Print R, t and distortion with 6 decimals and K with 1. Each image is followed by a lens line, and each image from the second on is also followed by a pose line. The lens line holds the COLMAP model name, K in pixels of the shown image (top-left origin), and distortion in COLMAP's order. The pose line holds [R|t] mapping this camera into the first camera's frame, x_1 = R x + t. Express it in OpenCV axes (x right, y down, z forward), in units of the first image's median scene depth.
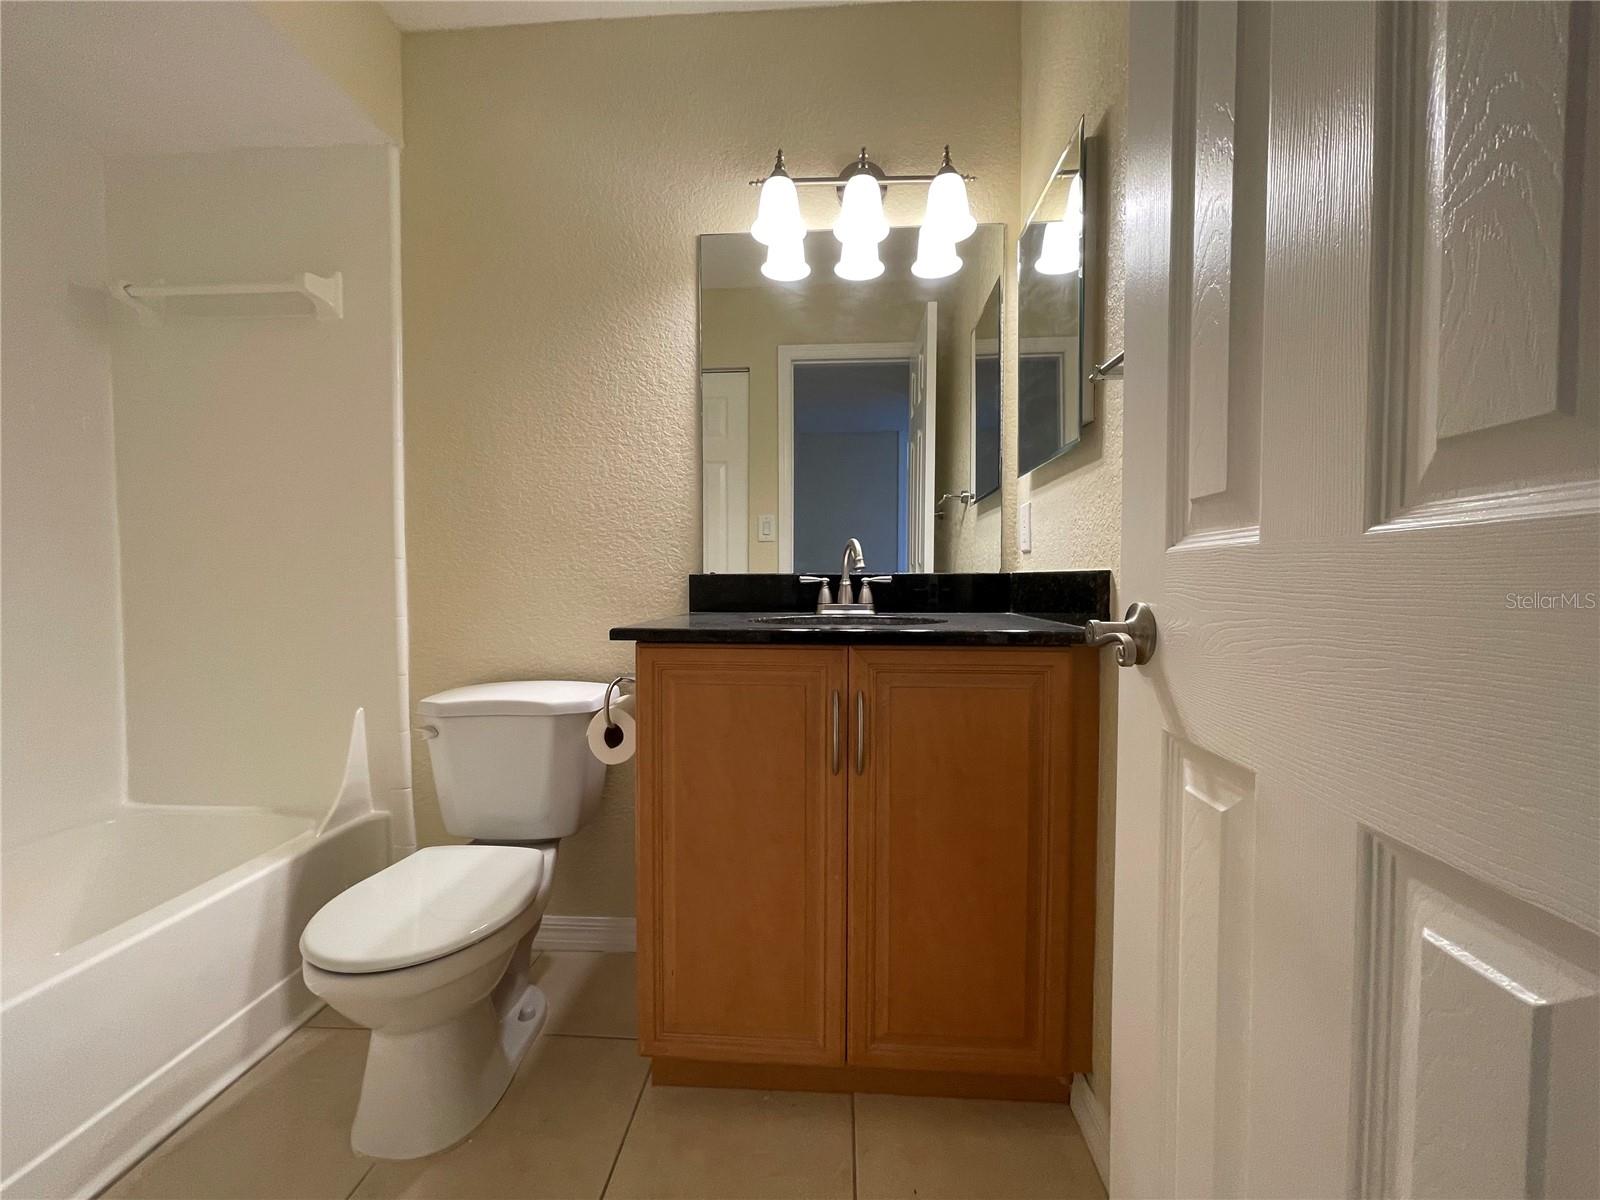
lens RADIAL K [[645.3, 0, 797.4], [0, 645.3, 603.6], [0, 0, 1]] dist [-0.003437, 0.000757]
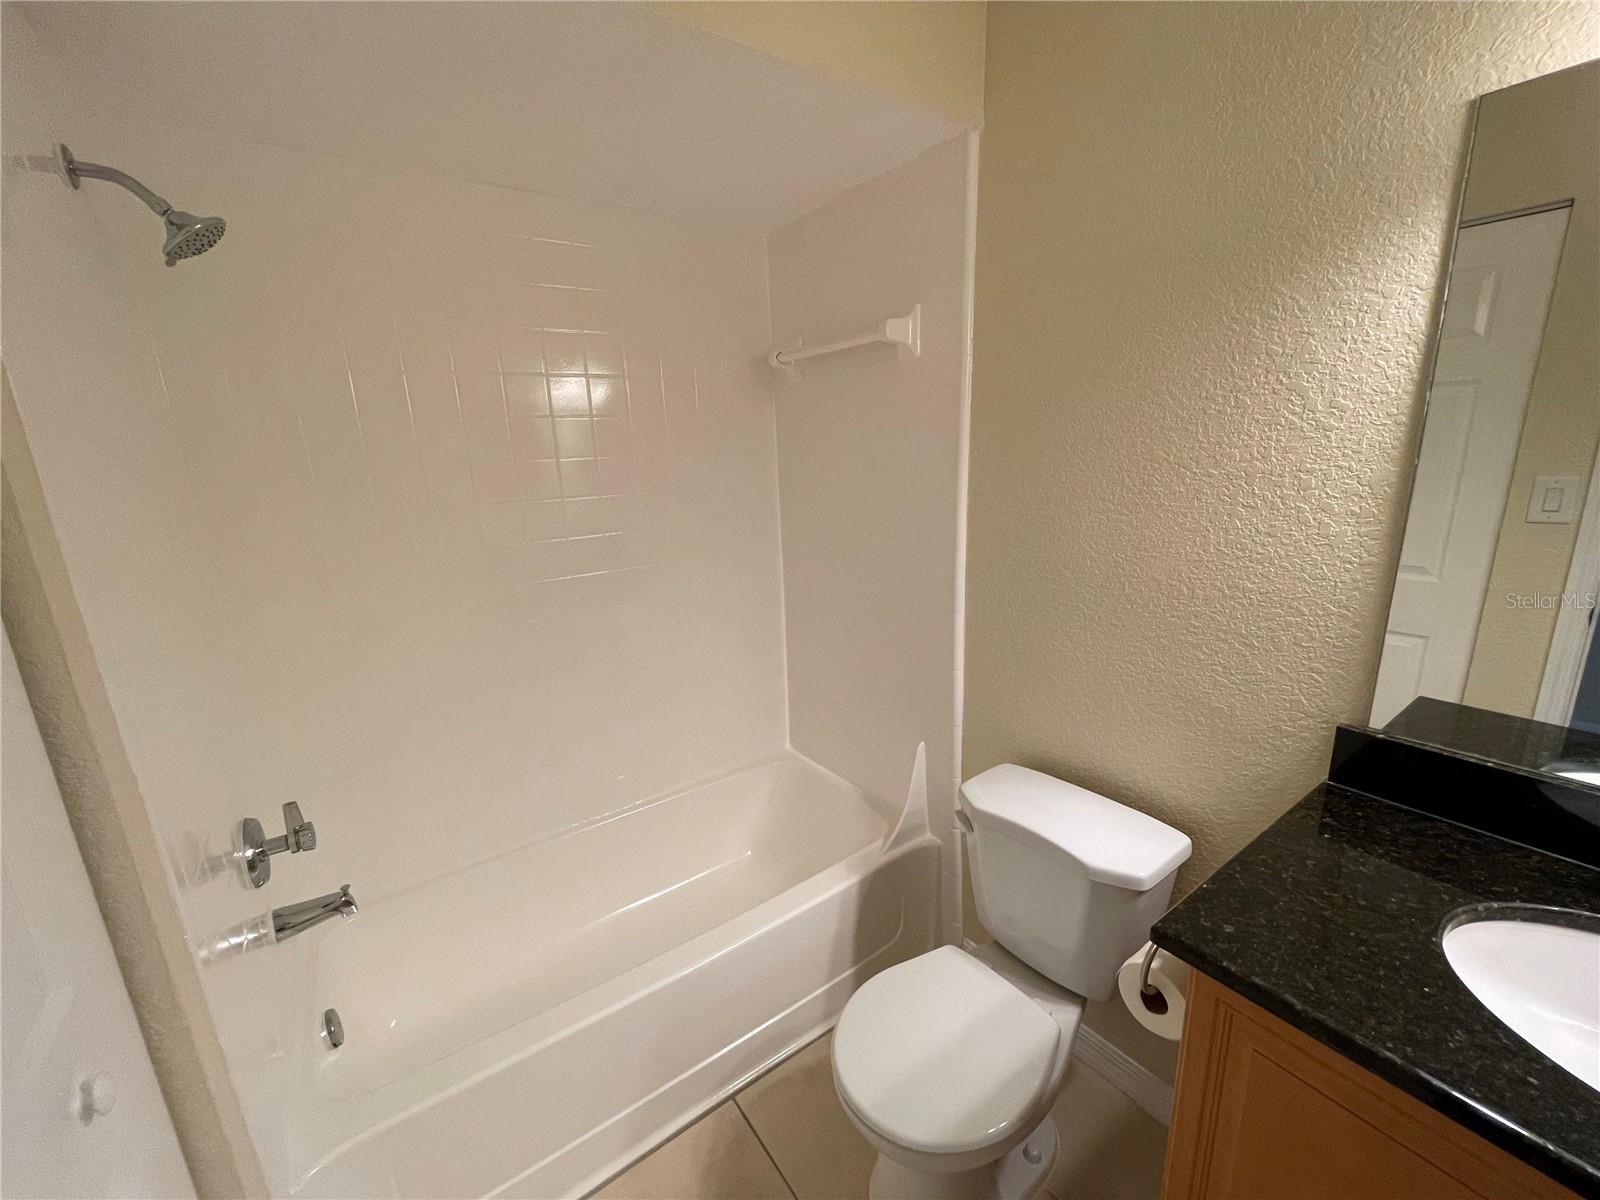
lens RADIAL K [[645.3, 0, 798.8], [0, 645.3, 600.6], [0, 0, 1]] dist [-0.003437, 0.000757]
pose [[0.631287, 0.158754, -0.759127, -0.044294], [0.007885, 0.977461, 0.210970, -0.297040], [0.775510, -0.139168, 0.615806, 0.233243]]
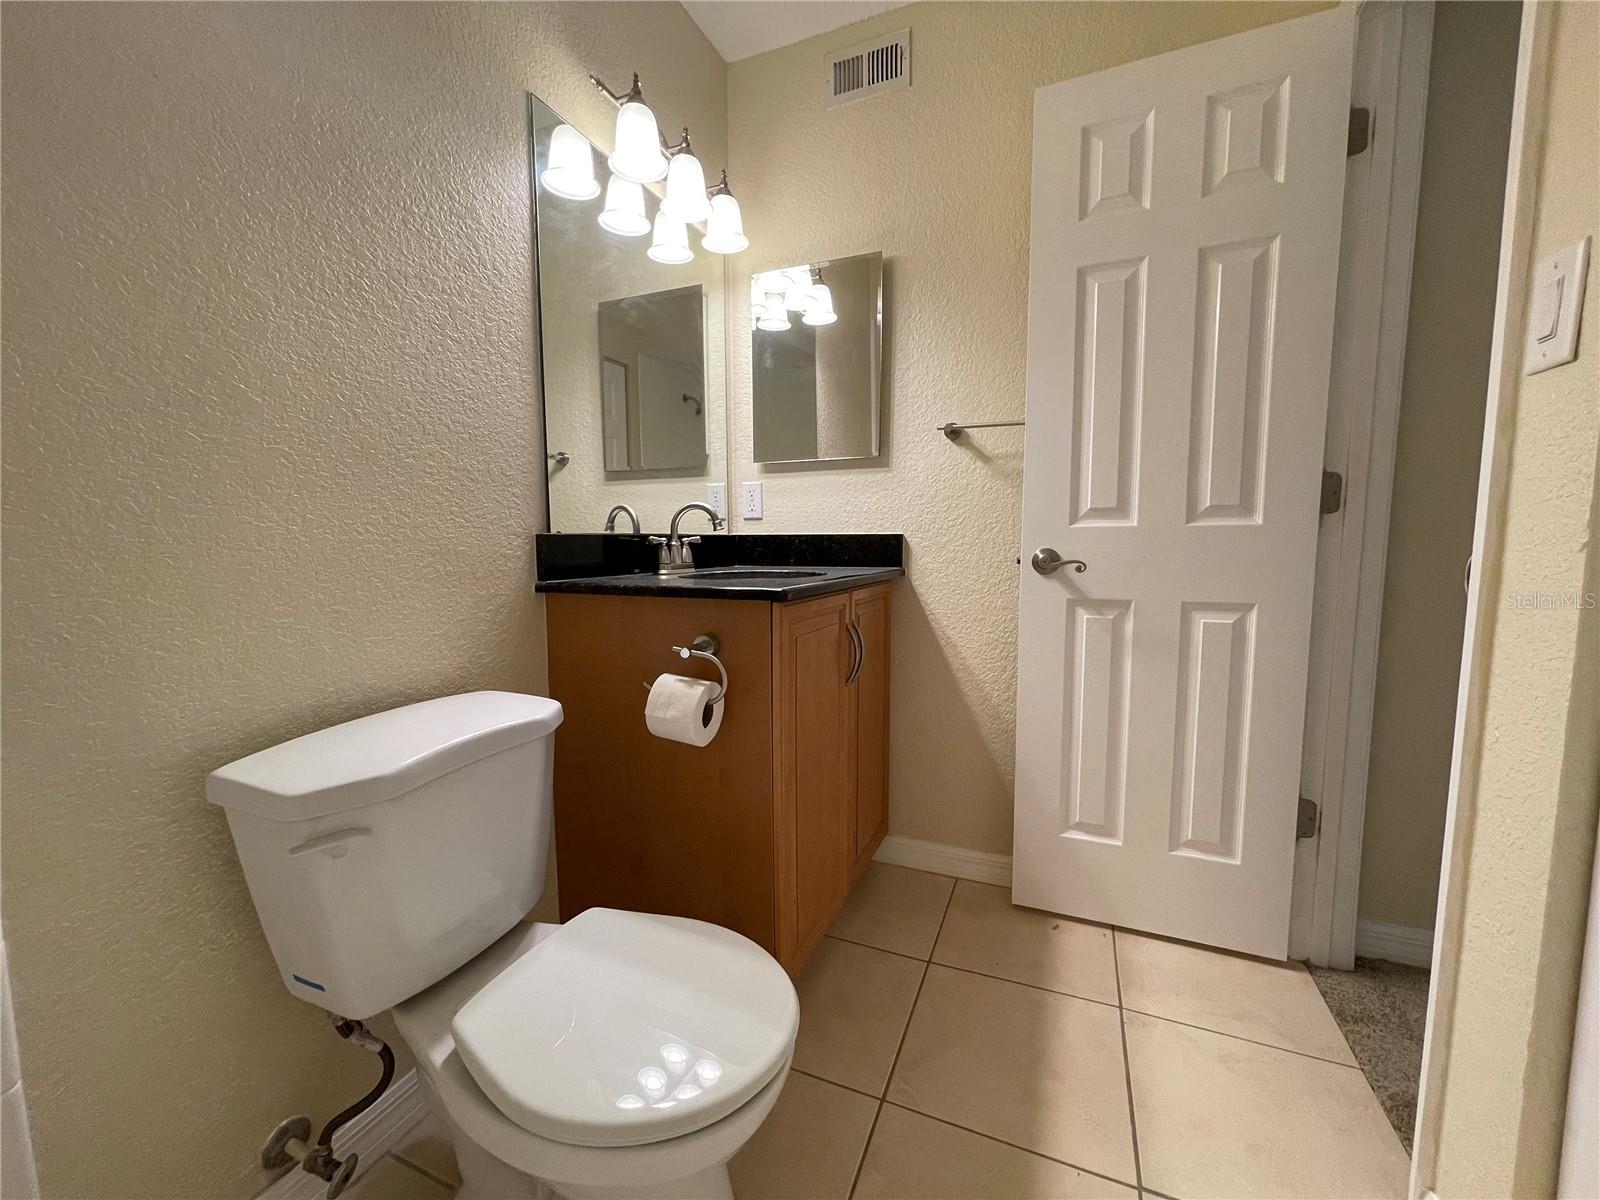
lens RADIAL K [[645.3, 0, 801.0], [0, 645.3, 601.8], [0, 0, 1]] dist [-0.003437, 0.000757]
pose [[0.331557, -0.092160, 0.938923, -0.813043], [0.038769, 0.995708, 0.084043, -0.016434], [-0.942638, 0.008536, 0.333707, 0.437131]]
